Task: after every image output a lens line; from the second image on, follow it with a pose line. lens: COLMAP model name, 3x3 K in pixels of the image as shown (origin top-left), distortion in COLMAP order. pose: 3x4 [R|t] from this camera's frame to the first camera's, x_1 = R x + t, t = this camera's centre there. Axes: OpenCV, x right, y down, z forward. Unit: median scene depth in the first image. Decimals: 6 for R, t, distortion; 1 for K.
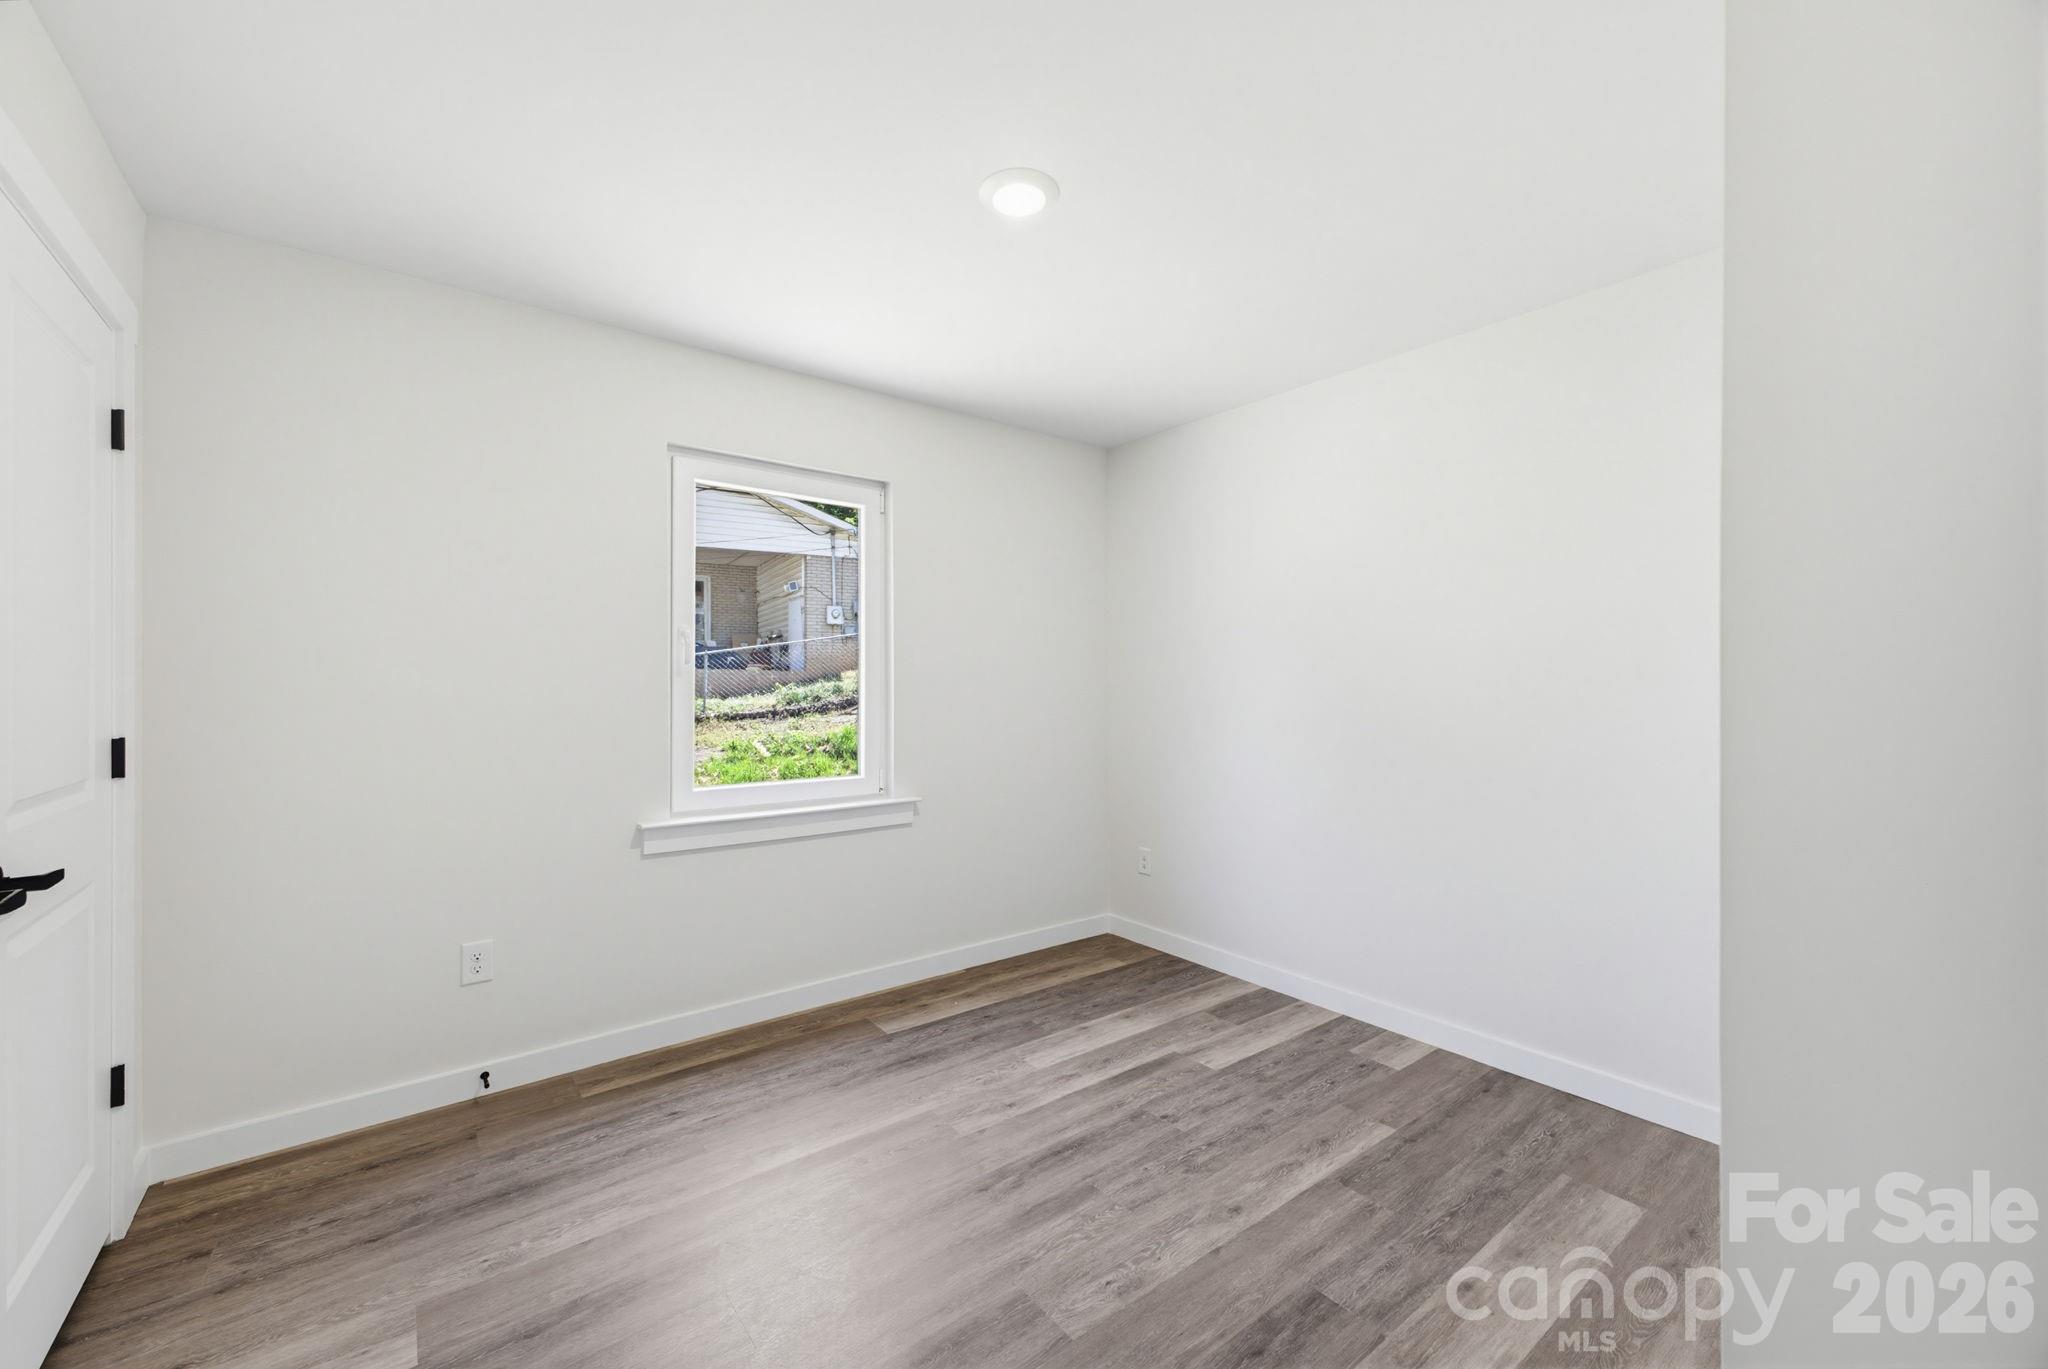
lens RADIAL K [[808.0, 0, 1039.9], [0, 808.0, 686.9], [0, 0, 1]] dist [0.012829, -0.000209]
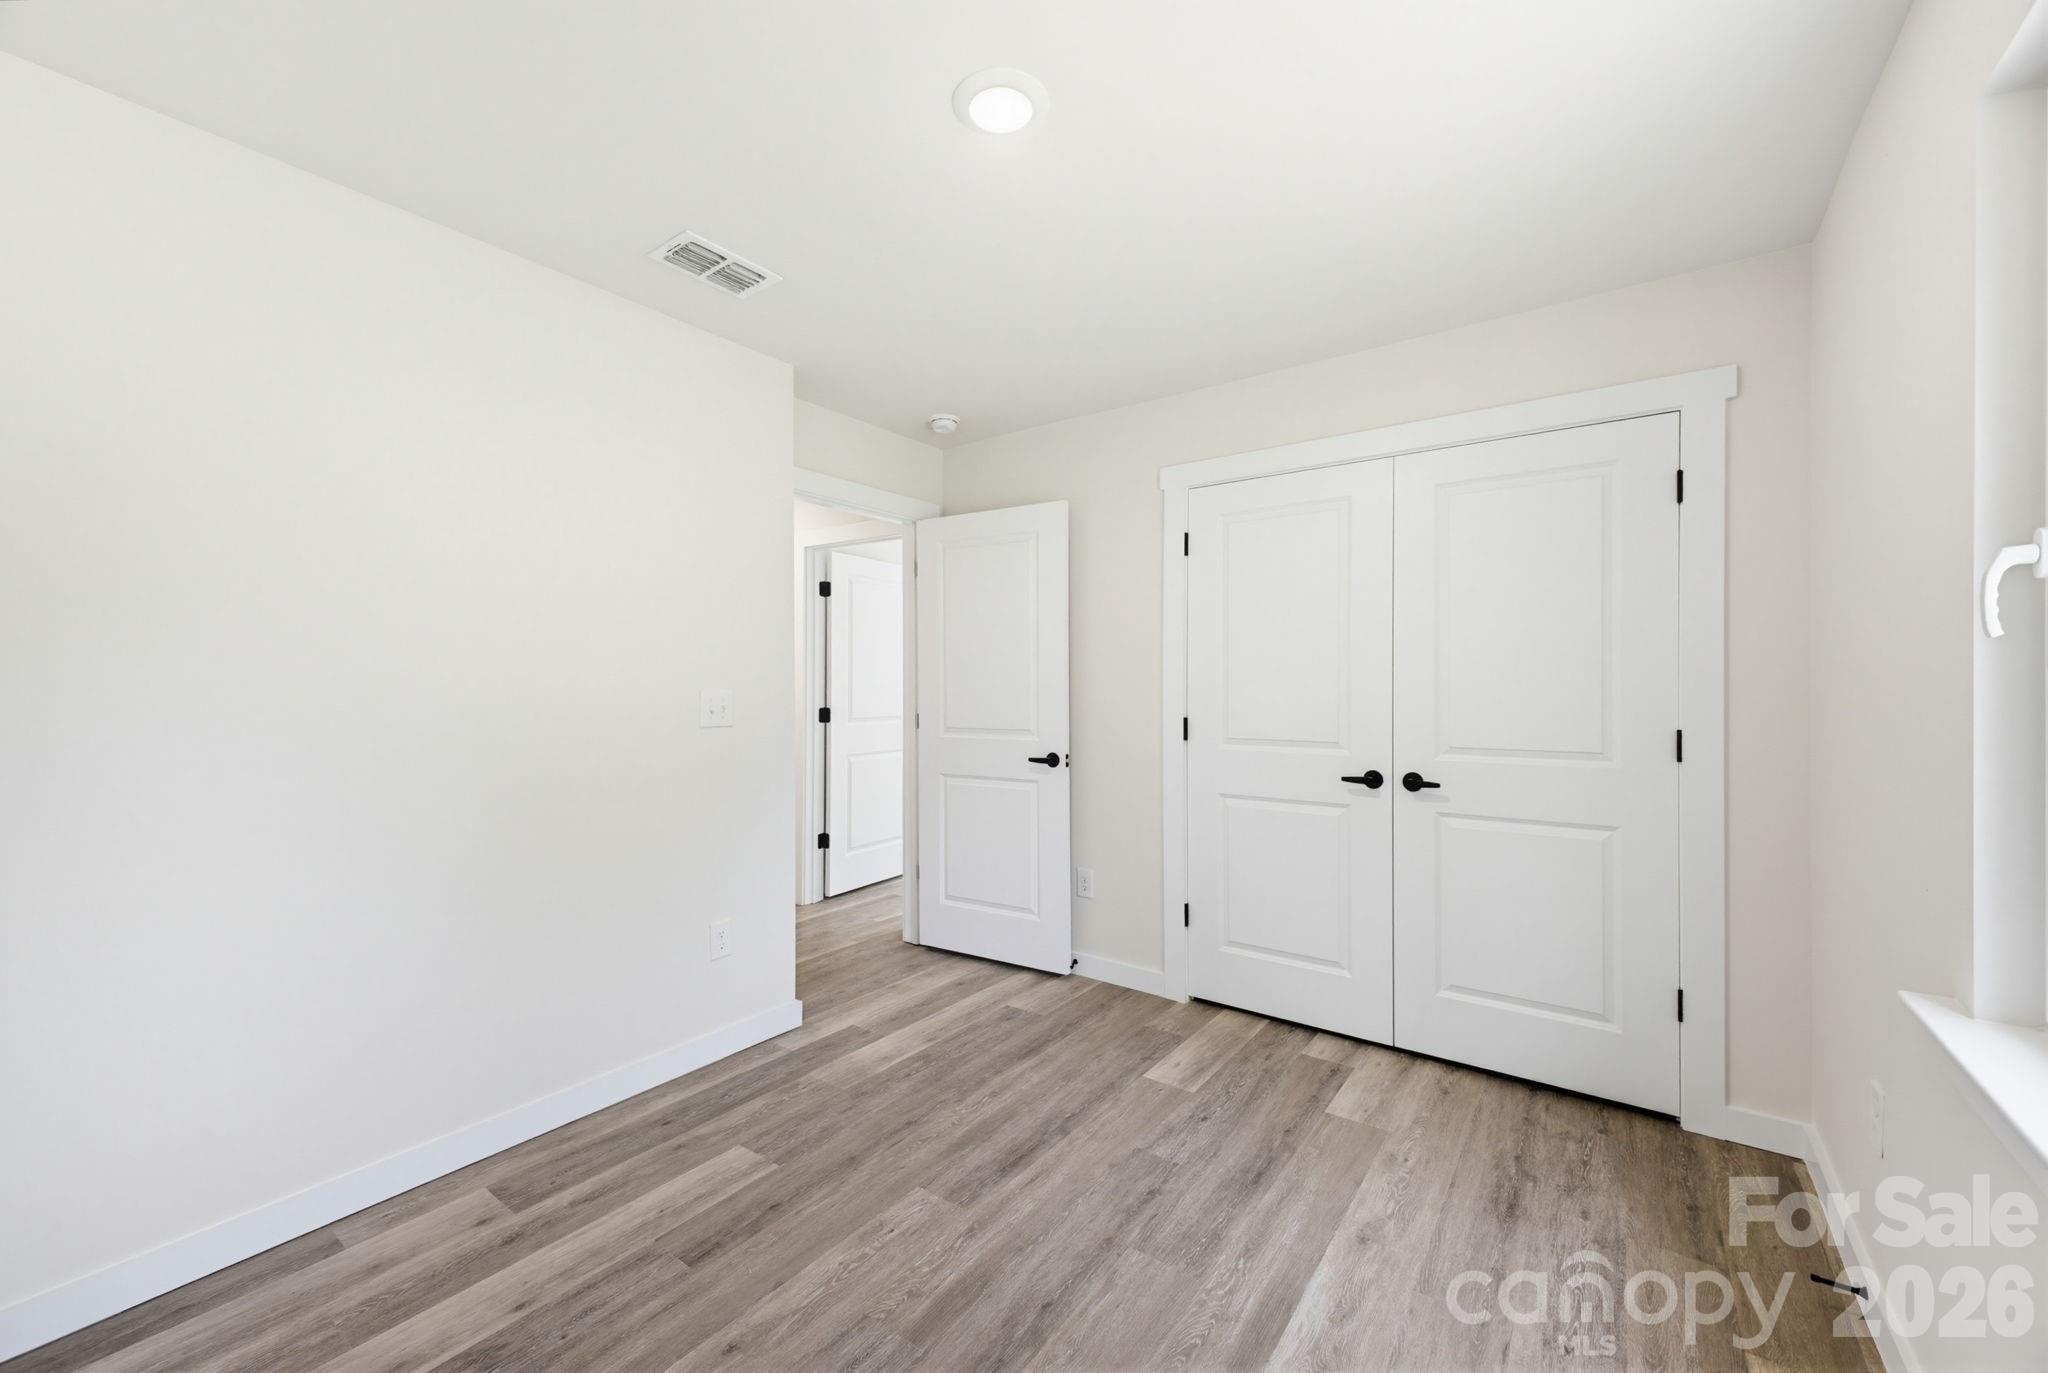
lens RADIAL K [[803.6, 0, 1004.8], [0, 803.6, 682.5], [0, 0, 1]] dist [0.003446, -0.000336]
pose [[-0.972192, -0.000752, -0.234182, 0.184608], [0.000442, 0.999987, -0.005046, -0.004416], [0.234183, -0.005009, -0.972180, 2.030925]]
